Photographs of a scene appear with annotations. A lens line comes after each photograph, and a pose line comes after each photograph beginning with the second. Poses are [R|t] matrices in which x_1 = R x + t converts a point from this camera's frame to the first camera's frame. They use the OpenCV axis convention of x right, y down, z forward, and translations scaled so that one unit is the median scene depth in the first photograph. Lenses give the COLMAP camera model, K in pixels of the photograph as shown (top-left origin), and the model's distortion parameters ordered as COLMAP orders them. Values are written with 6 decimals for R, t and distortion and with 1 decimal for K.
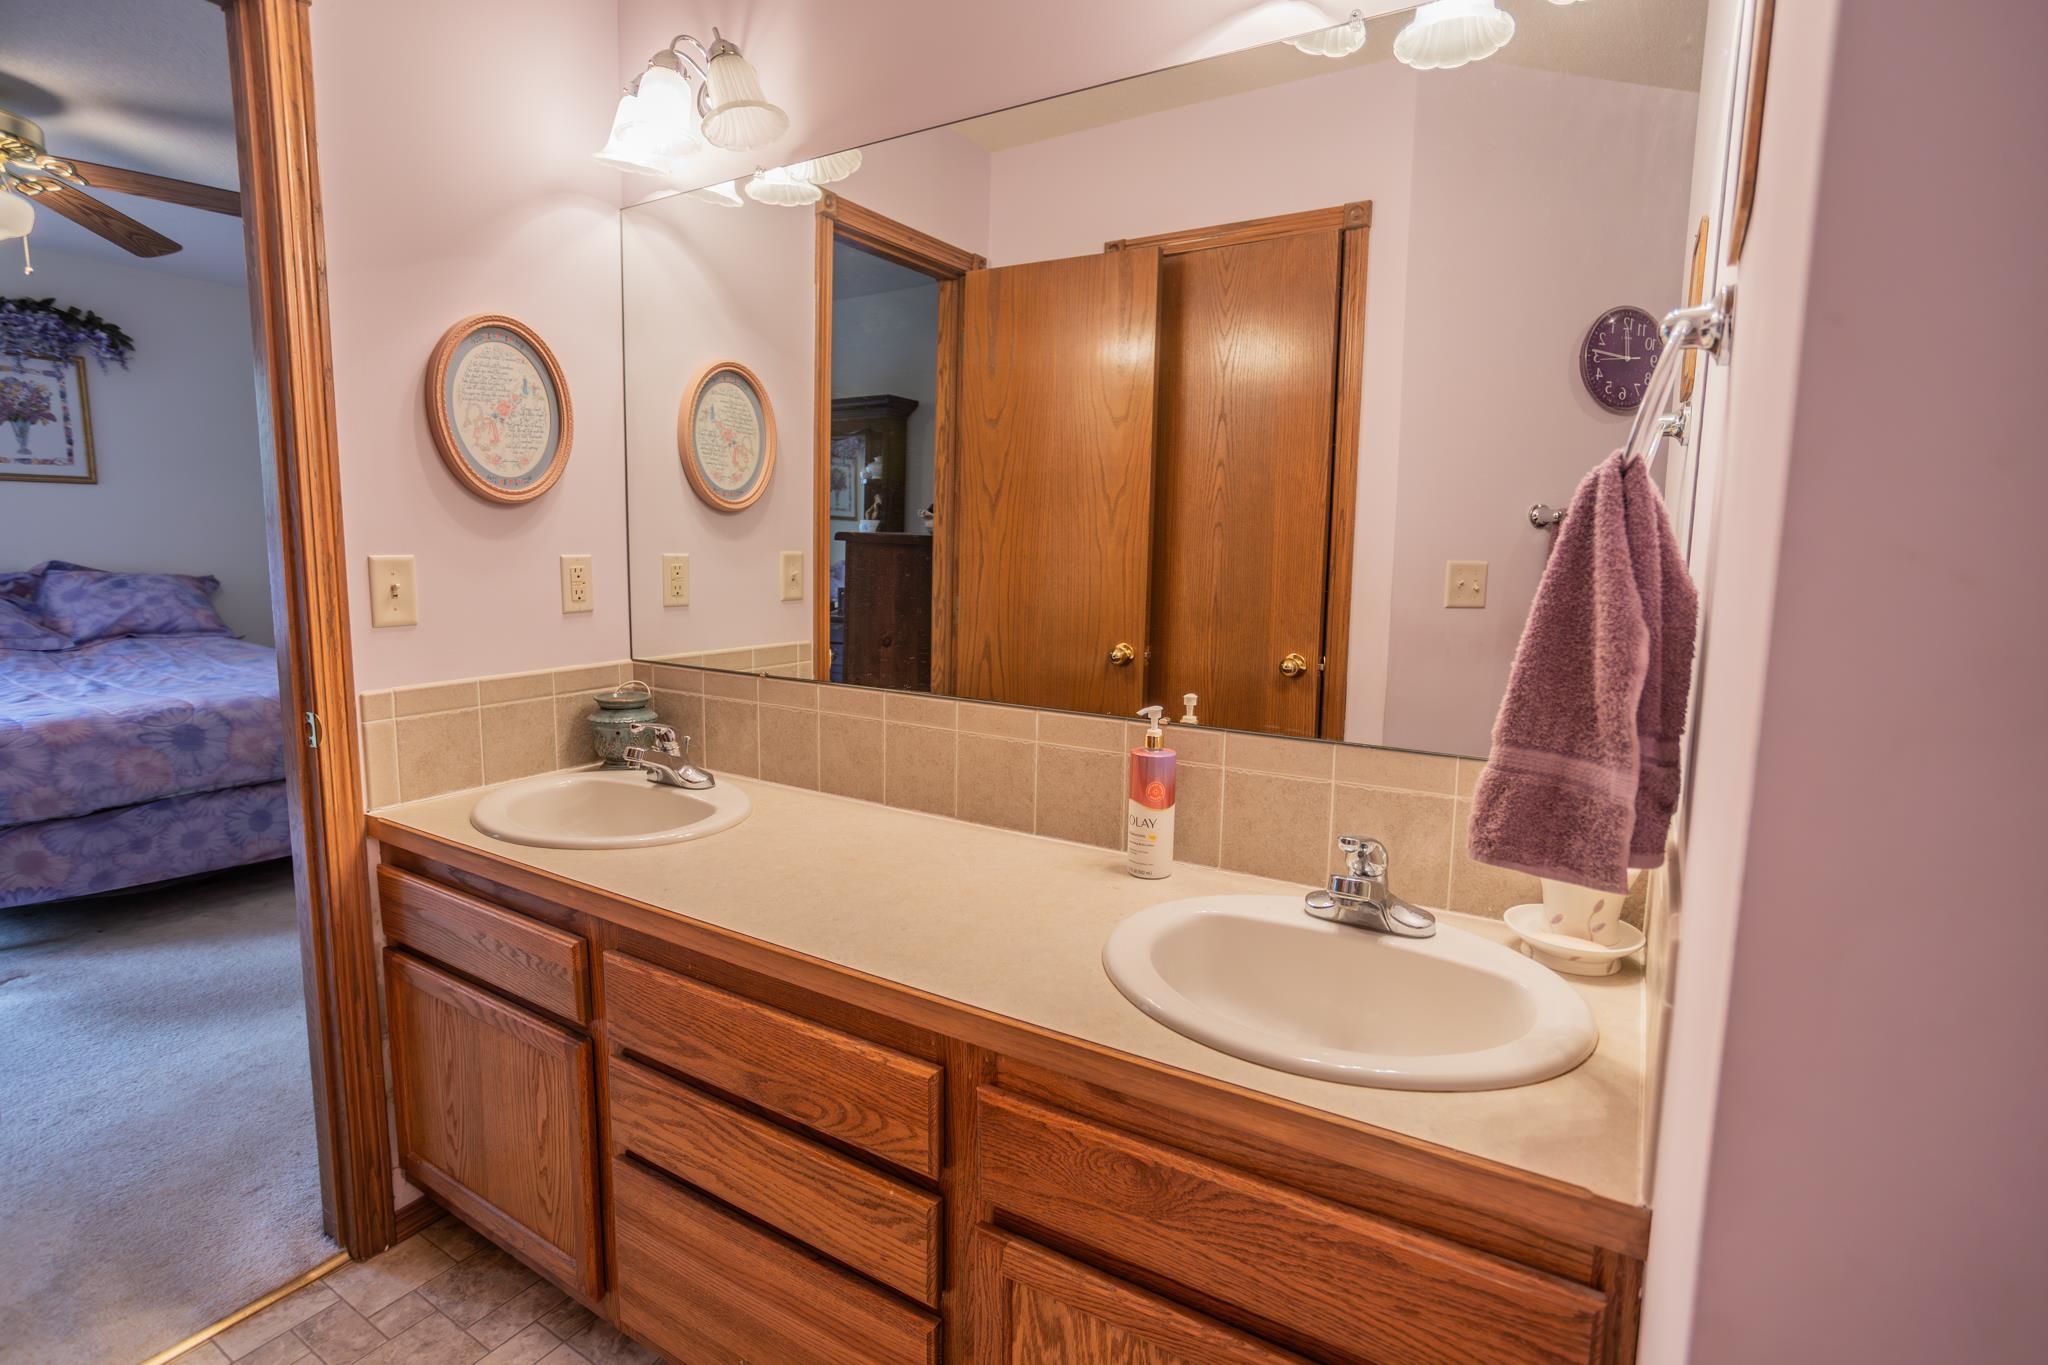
lens RADIAL K [[977.4, 0, 1024.0], [0, 977.4, 682.5], [0, 0, 1]] dist [0.000652, 0.000566]
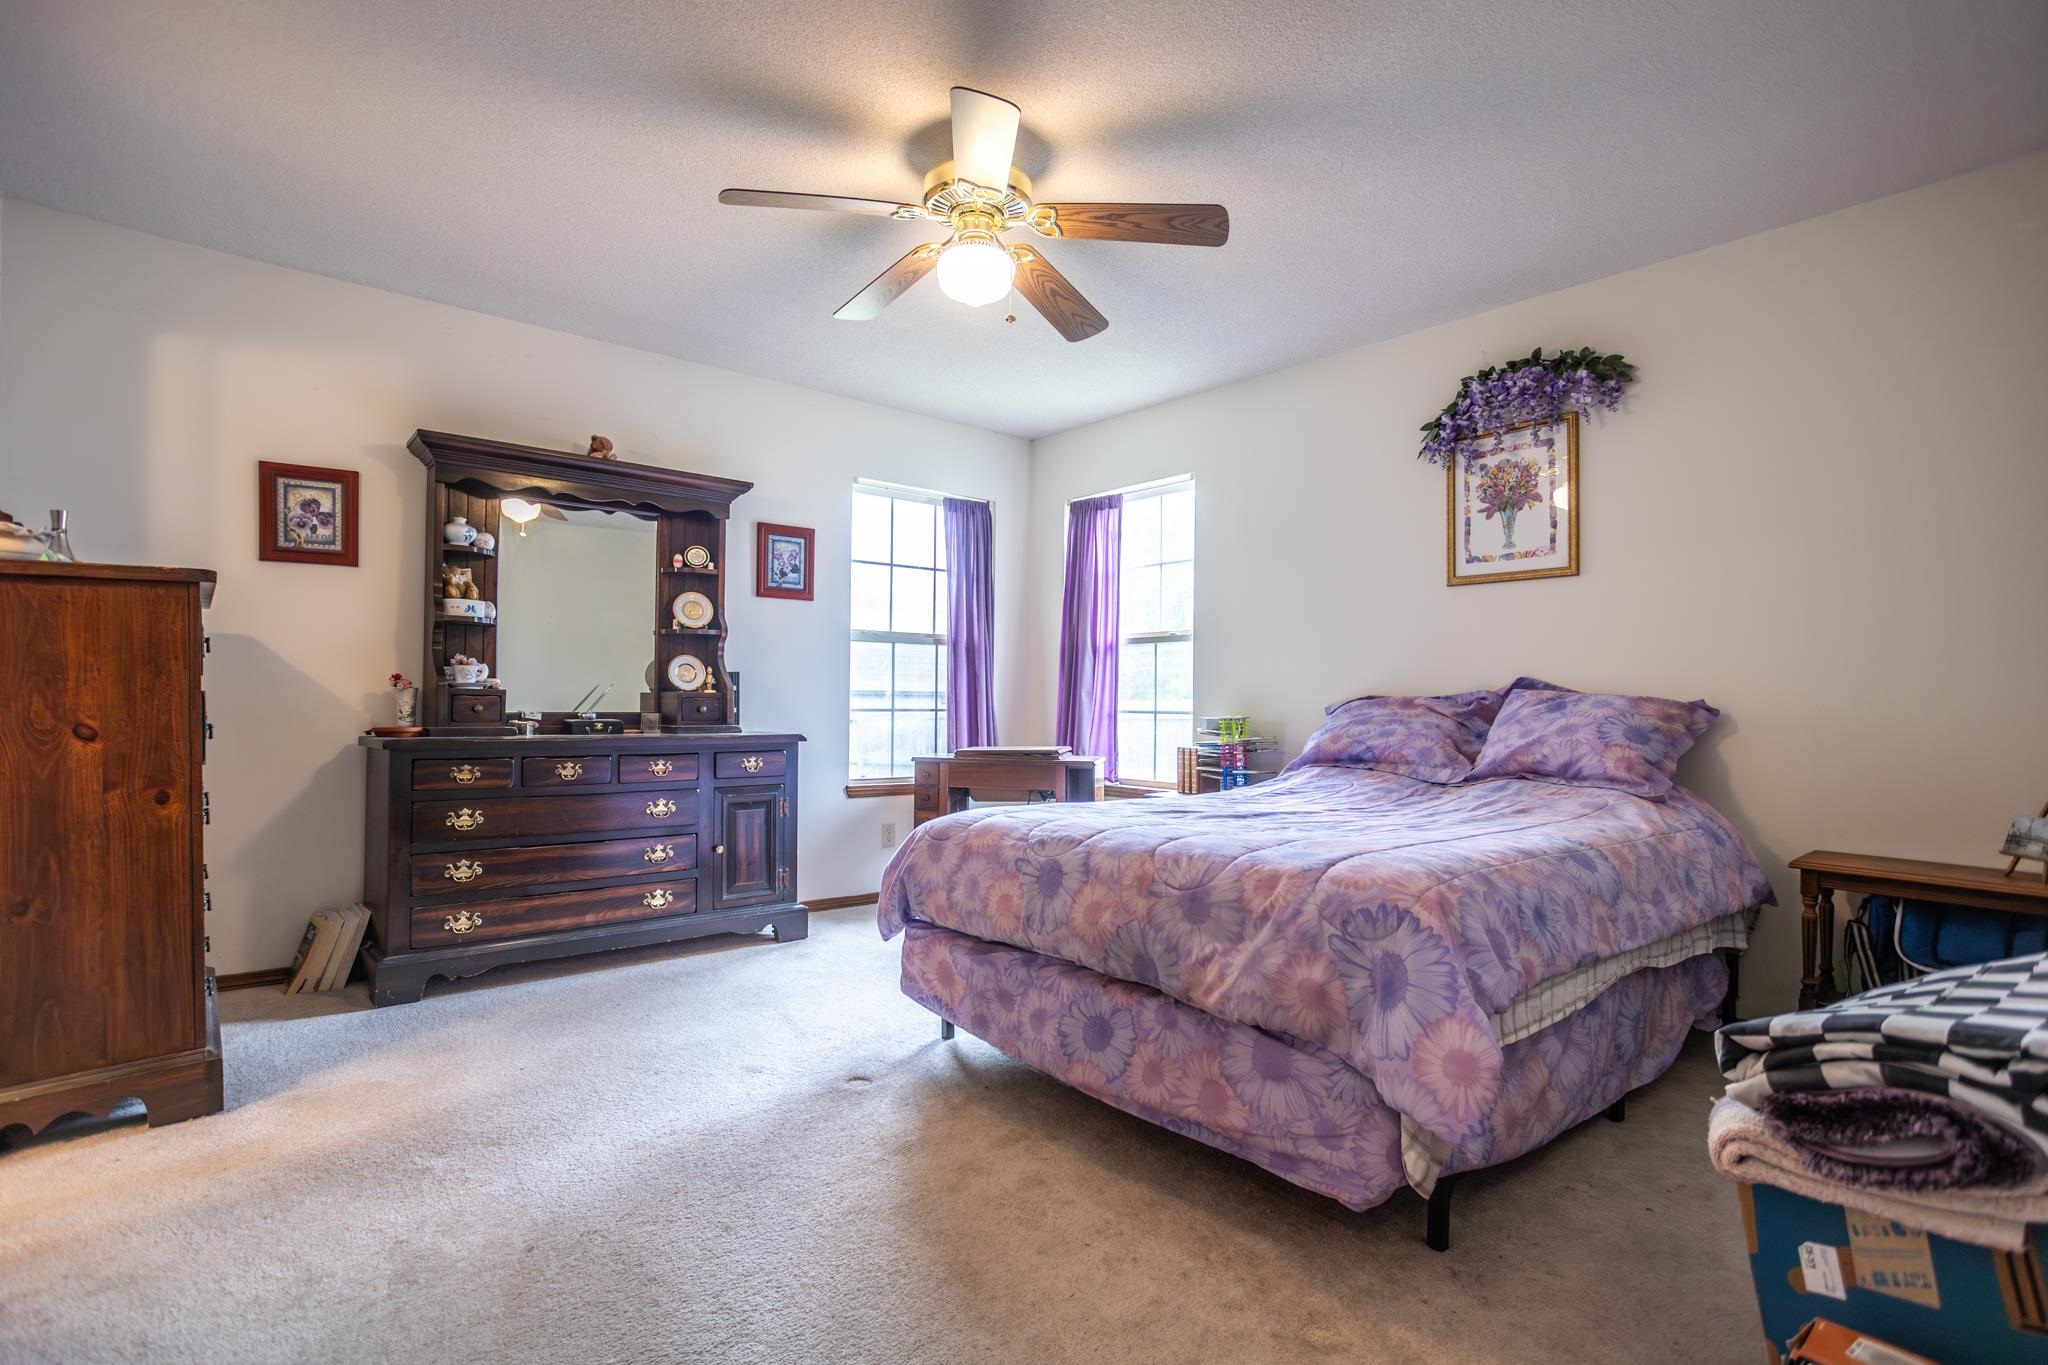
lens RADIAL K [[977.4, 0, 1024.0], [0, 977.4, 682.5], [0, 0, 1]] dist [0.000652, 0.000566]
pose [[-0.330579, -0.032049, -0.943234, -0.114337], [-0.151414, 0.988278, 0.019487, -0.075239], [0.931553, 0.149261, -0.331557, 0.896224]]
